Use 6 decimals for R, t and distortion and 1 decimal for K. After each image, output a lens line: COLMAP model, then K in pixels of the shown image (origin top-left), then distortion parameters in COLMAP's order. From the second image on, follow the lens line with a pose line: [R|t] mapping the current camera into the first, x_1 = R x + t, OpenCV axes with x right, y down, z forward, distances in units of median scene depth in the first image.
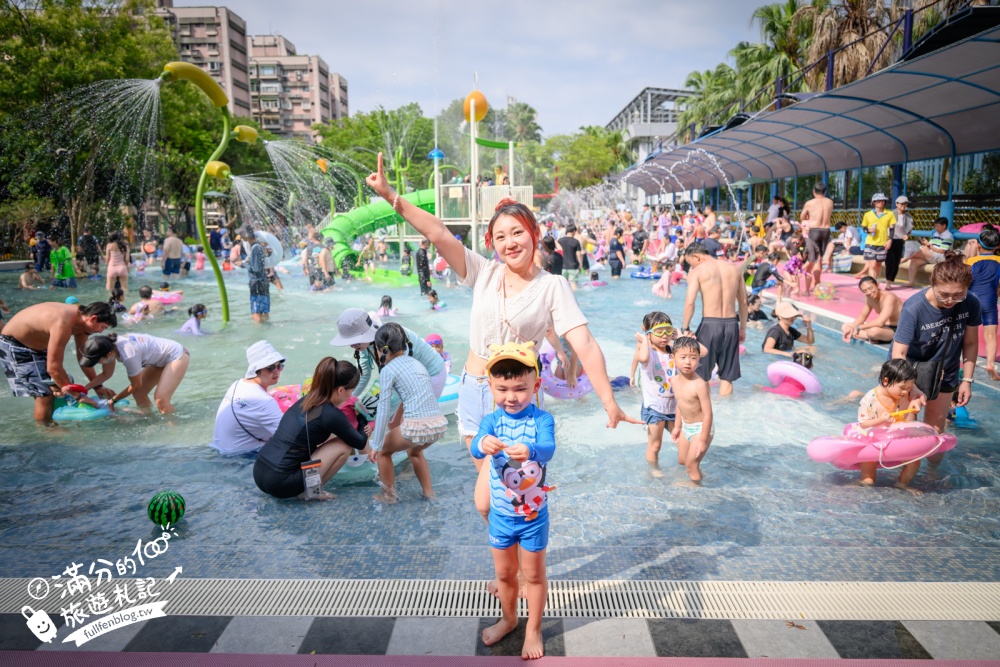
lens RADIAL K [[710.4, 0, 499.7], [0, 710.4, 332.6], [0, 0, 1]] dist [0.001451, 0.008049]
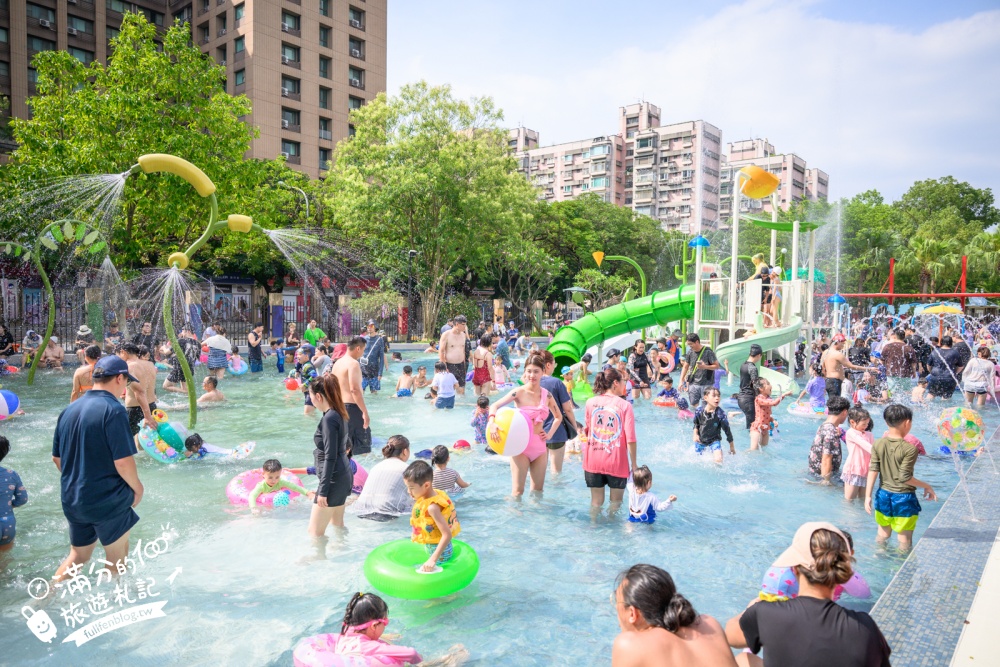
lens RADIAL K [[687.7, 0, 501.8], [0, 687.7, 338.7], [0, 0, 1]] dist [-0.003522, 0.005122]
pose [[0.767462, 0.050346, -0.639114, 0.081344], [-0.129424, 0.988553, -0.077543, -0.015994], [0.627894, 0.142228, 0.765193, 0.086185]]
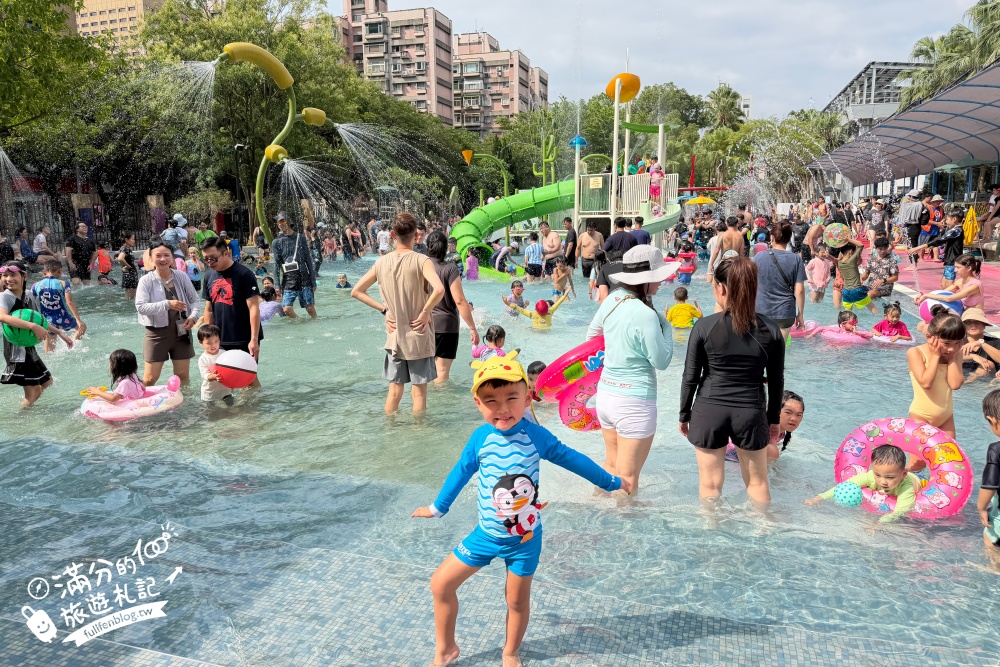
lens RADIAL K [[710.3, 0, 506.8], [0, 710.3, 359.8], [0, 0, 1]] dist [0.029620, -0.029556]
pose [[0.962776, 0.054072, -0.264836, 0.026742], [-0.043126, 0.997964, 0.046980, -0.000412], [0.266837, -0.033810, 0.963148, 0.017124]]
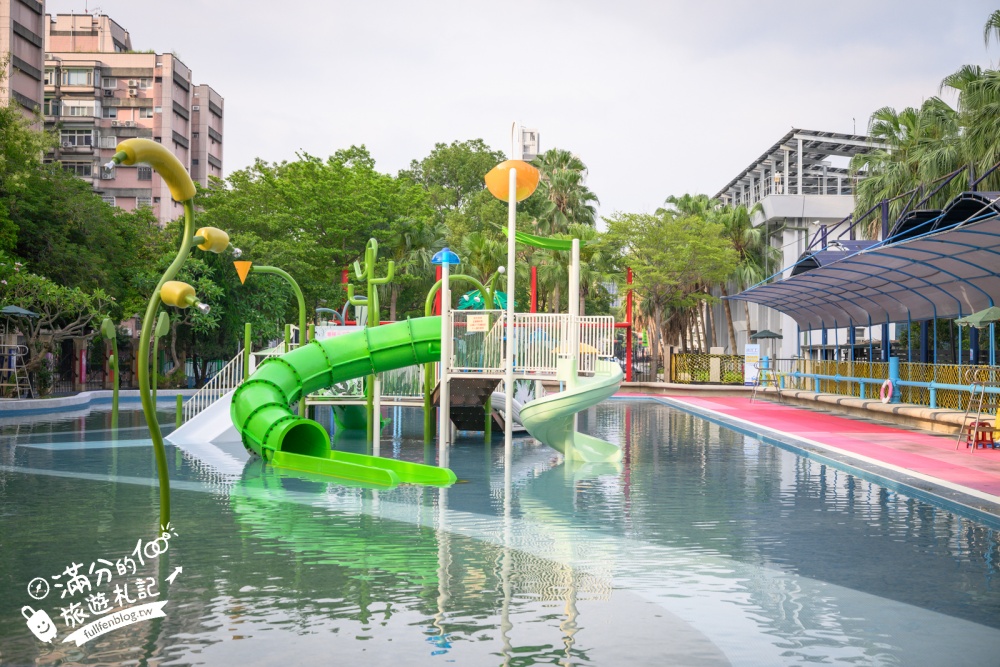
lens RADIAL K [[1450.0, 0, 495.4], [0, 1450.0, 333.4], [0, 0, 1]] dist [0.002536, 0.000000]
pose [[0.999710, 0.024068, -0.000141, -0.014660], [-0.023710, 0.983801, -0.177691, 0.005703], [-0.004138, 0.177643, 0.984086, -0.046478]]
